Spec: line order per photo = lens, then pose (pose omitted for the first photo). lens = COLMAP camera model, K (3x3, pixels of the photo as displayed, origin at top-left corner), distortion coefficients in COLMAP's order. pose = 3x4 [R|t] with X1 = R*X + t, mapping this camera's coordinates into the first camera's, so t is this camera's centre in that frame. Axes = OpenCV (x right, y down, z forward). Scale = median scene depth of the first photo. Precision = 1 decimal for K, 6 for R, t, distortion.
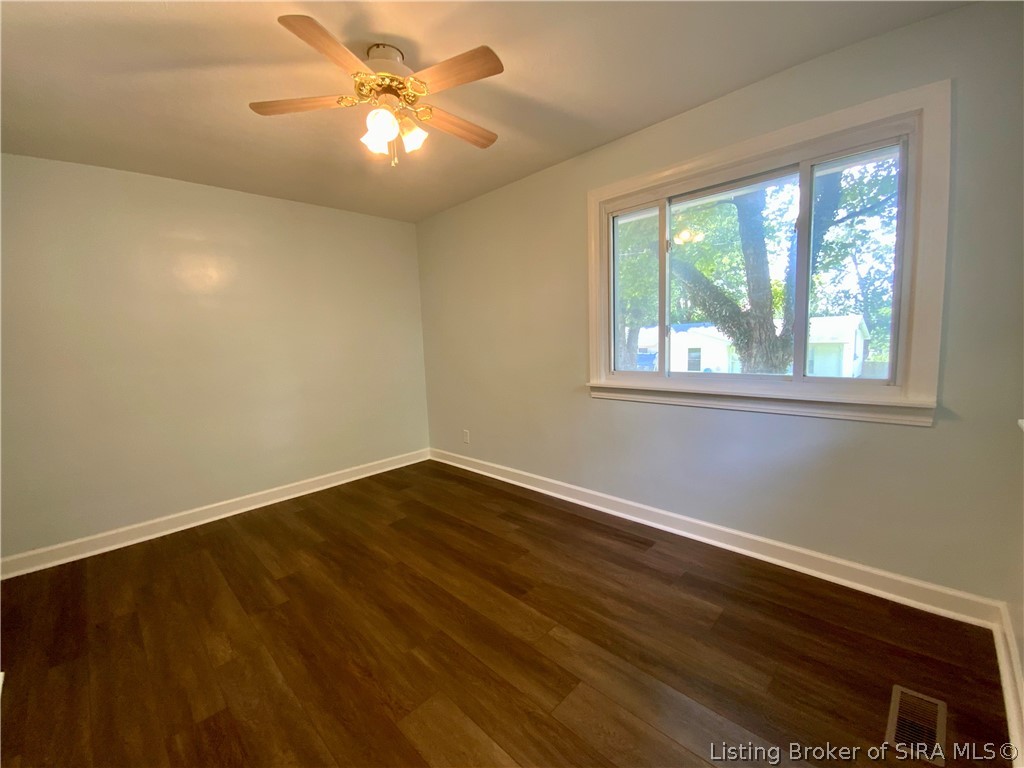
lens RADIAL K [[414.0, 0, 513.7], [0, 414.0, 386.5], [0, 0, 1]] dist [-0.004817, -0.002738]
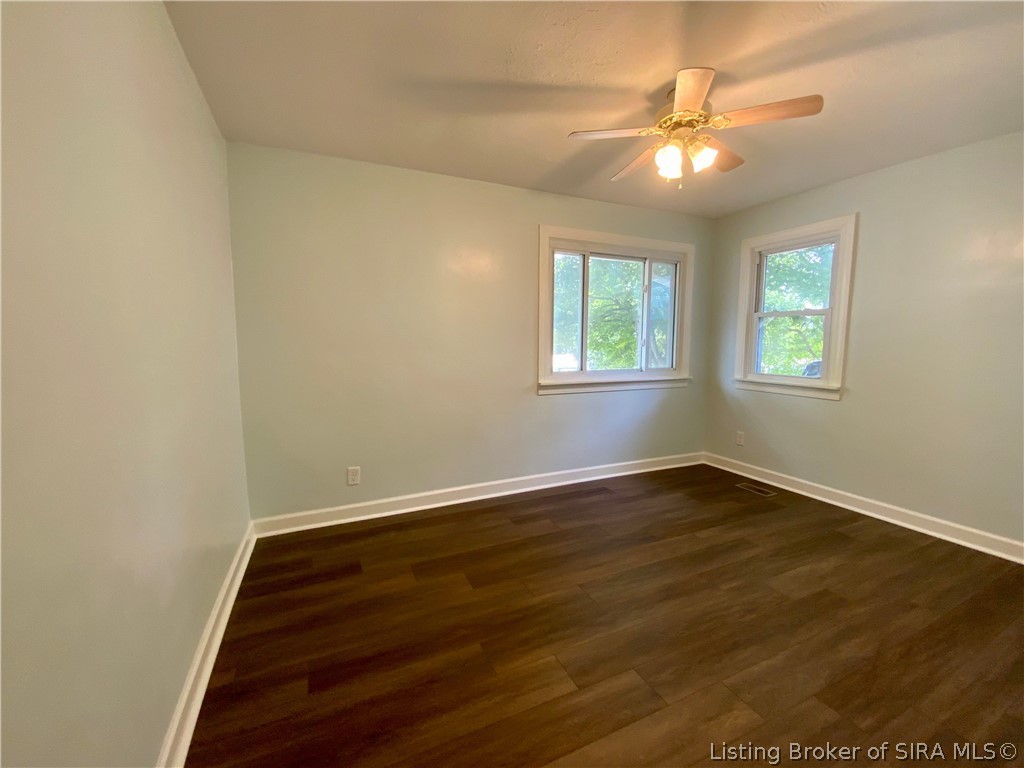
lens RADIAL K [[414.0, 0, 513.8], [0, 414.0, 380.8], [0, 0, 1]] dist [-0.004817, -0.002738]
pose [[0.366862, -0.050200, 0.928920, -1.329543], [0.099267, 0.994954, 0.014565, -0.054468], [-0.924964, 0.086868, 0.369994, 0.885229]]
